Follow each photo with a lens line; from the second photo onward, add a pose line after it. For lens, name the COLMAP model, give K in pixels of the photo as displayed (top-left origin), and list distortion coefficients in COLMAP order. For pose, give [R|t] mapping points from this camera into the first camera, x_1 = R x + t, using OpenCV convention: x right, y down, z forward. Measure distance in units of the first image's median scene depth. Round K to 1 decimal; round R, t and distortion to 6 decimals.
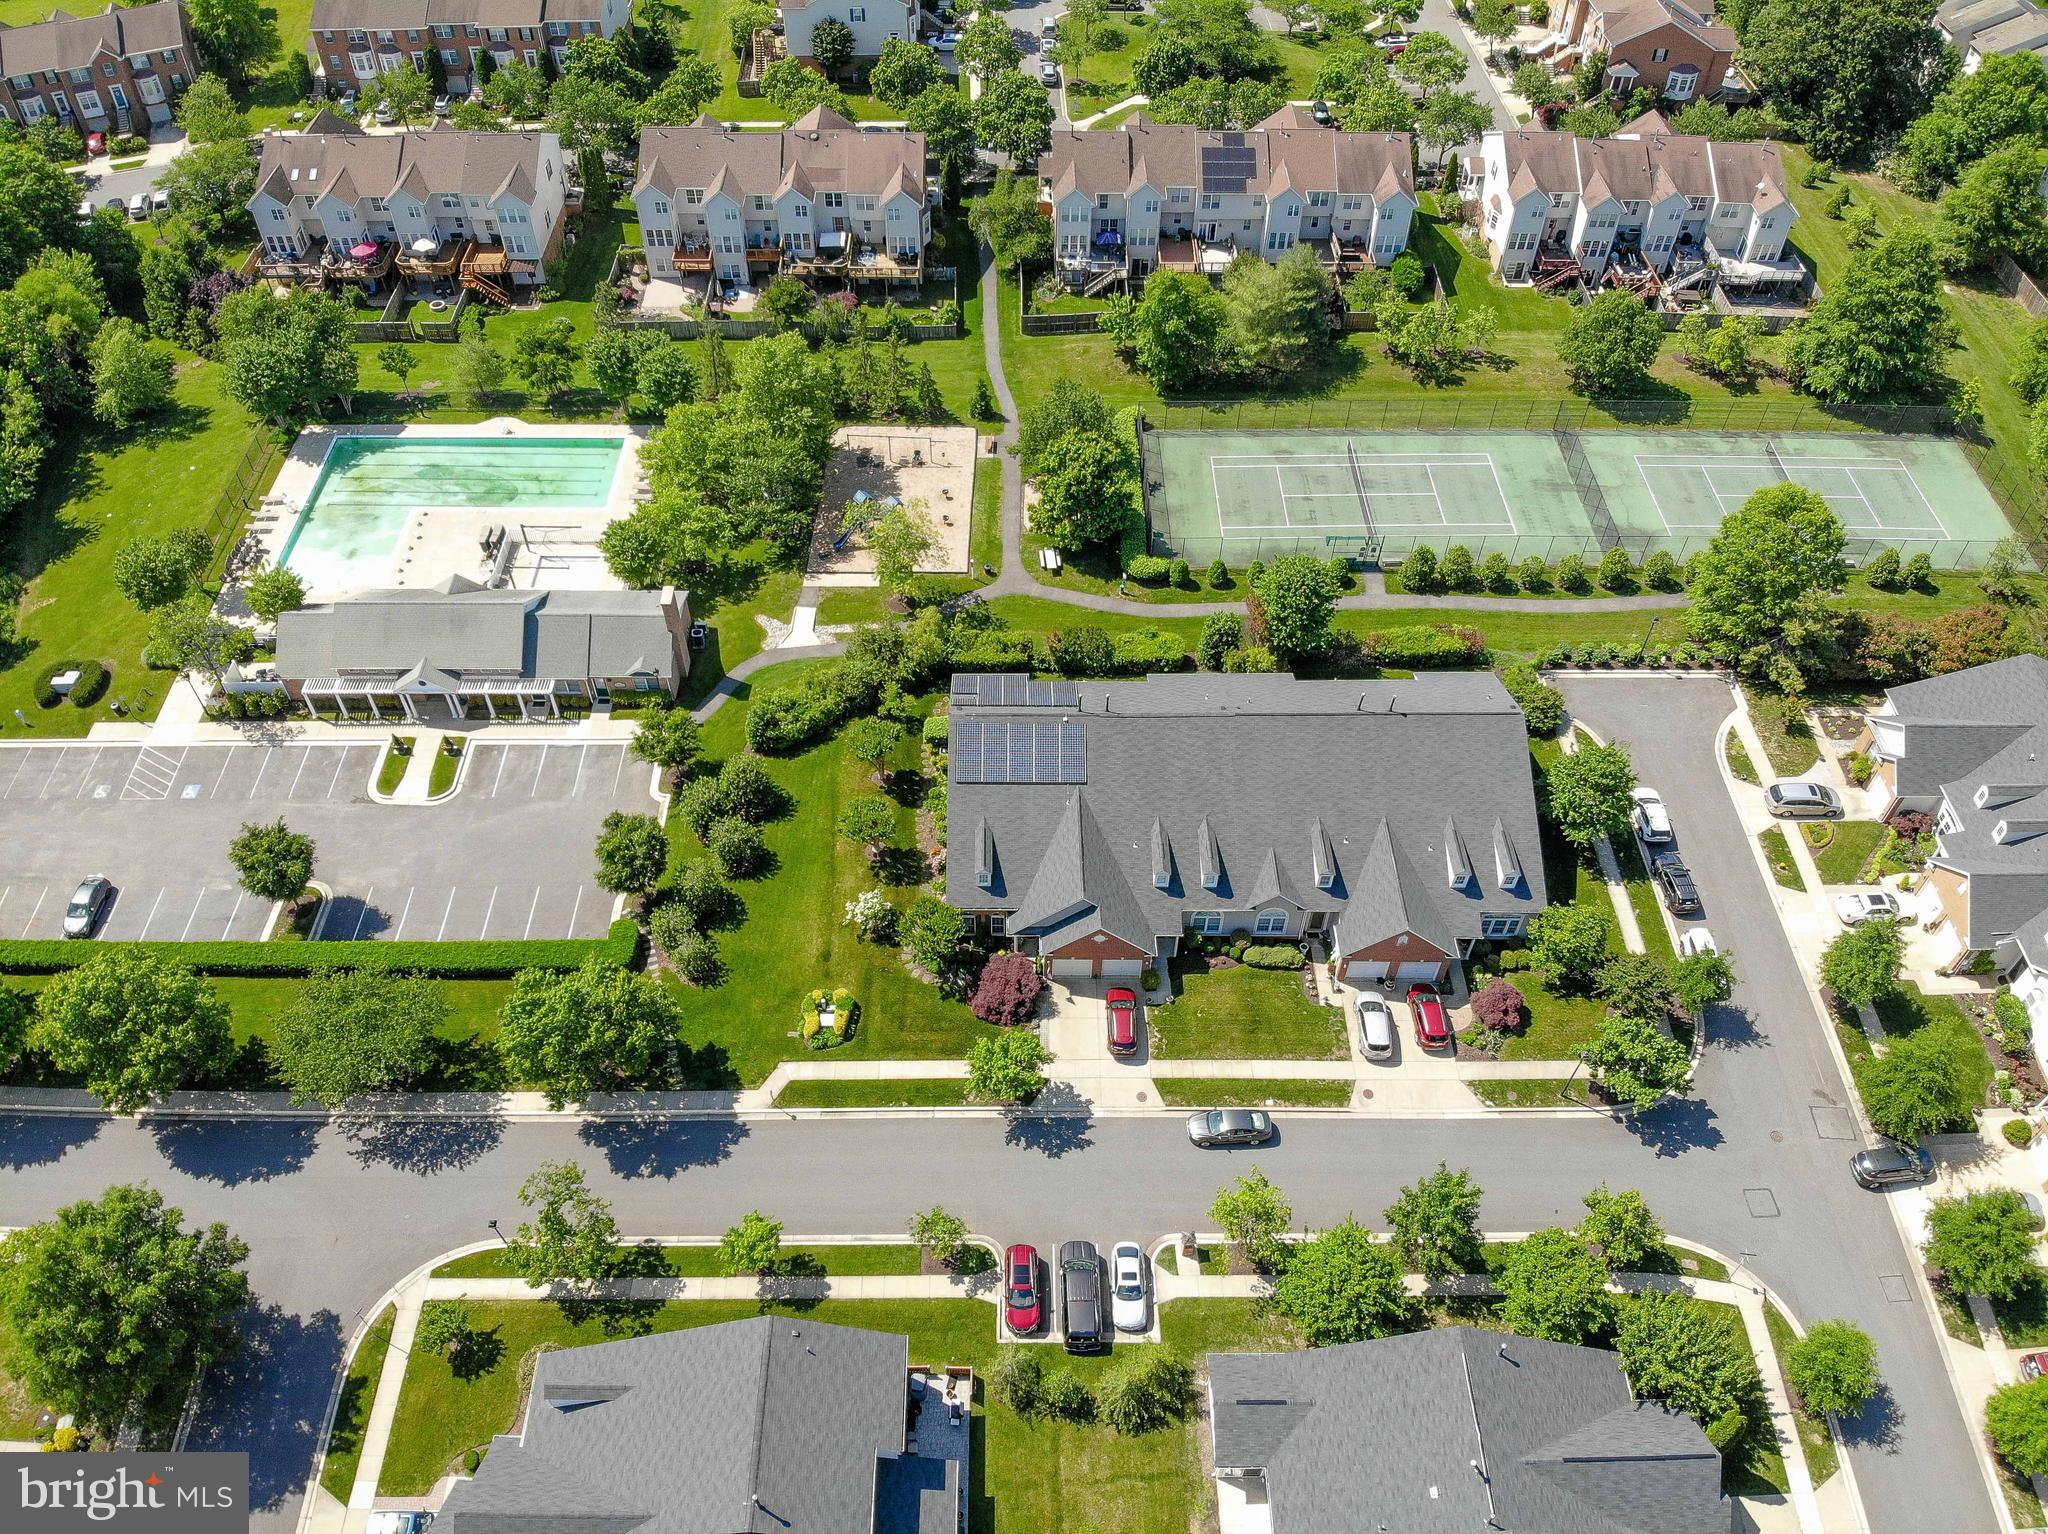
lens RADIAL K [[1519.6, 0, 1024.0], [0, 1519.6, 767.0], [0, 0, 1]] dist [0.072483, -0.185570]
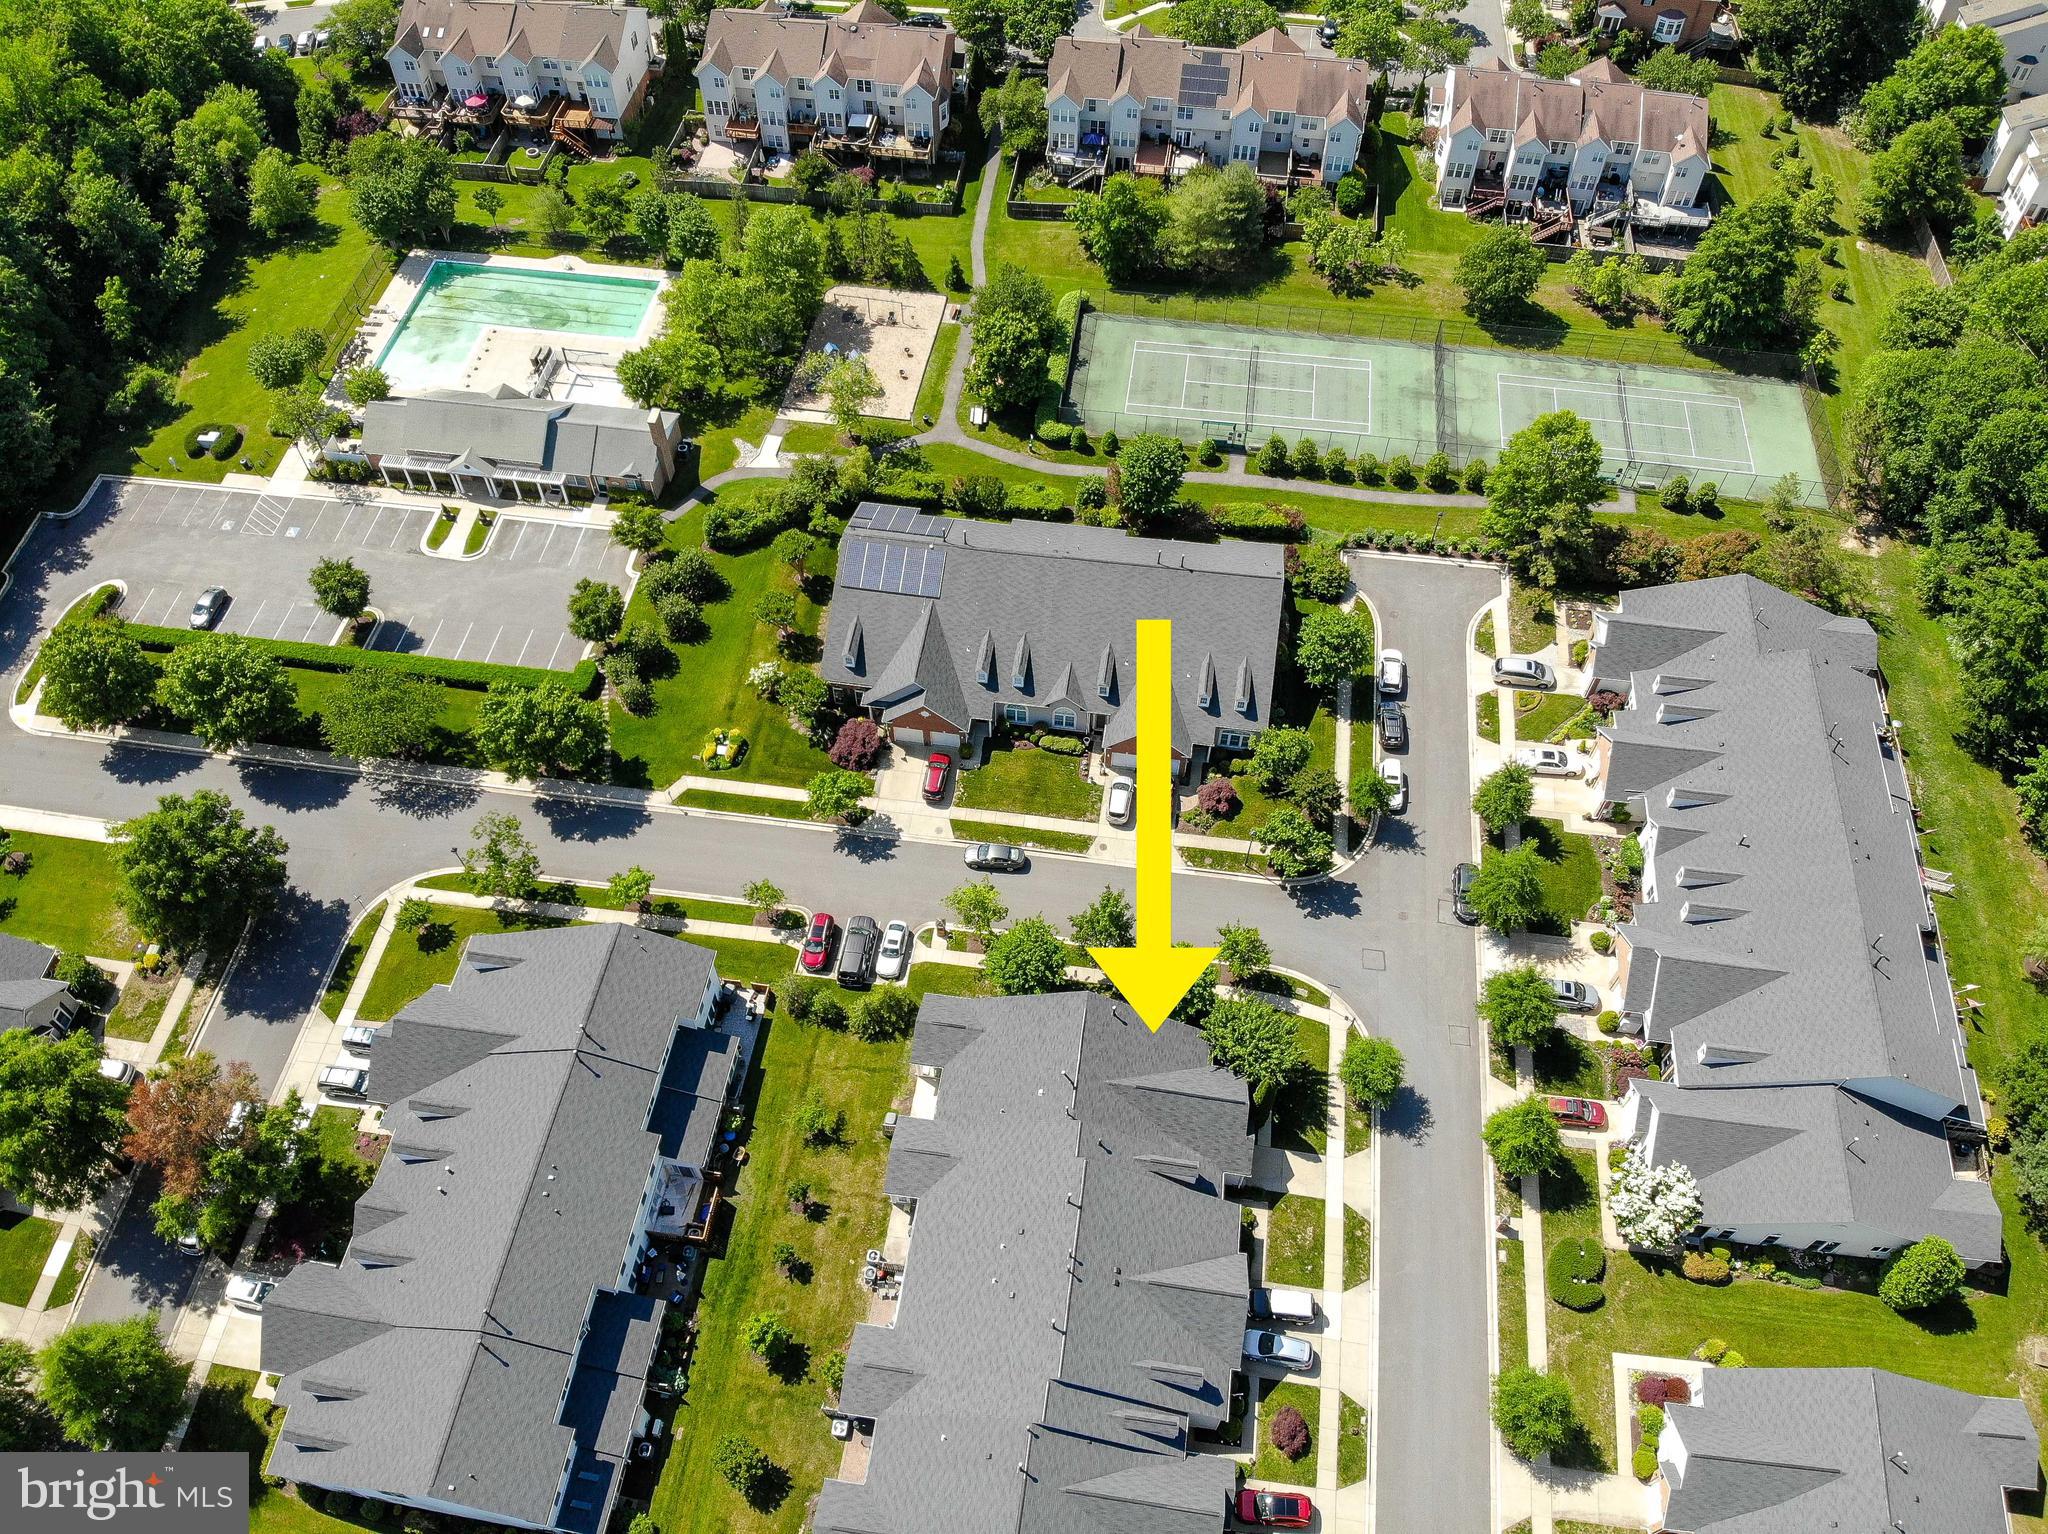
lens RADIAL K [[1519.6, 0, 1024.0], [0, 1519.6, 767.0], [0, 0, 1]] dist [0.072483, -0.185570]
pose [[0.988861, 0.117143, -0.091822, 0.215734], [-0.107253, 0.988553, 0.106115, 0.008273], [0.103201, -0.095085, 0.990105, -0.253970]]
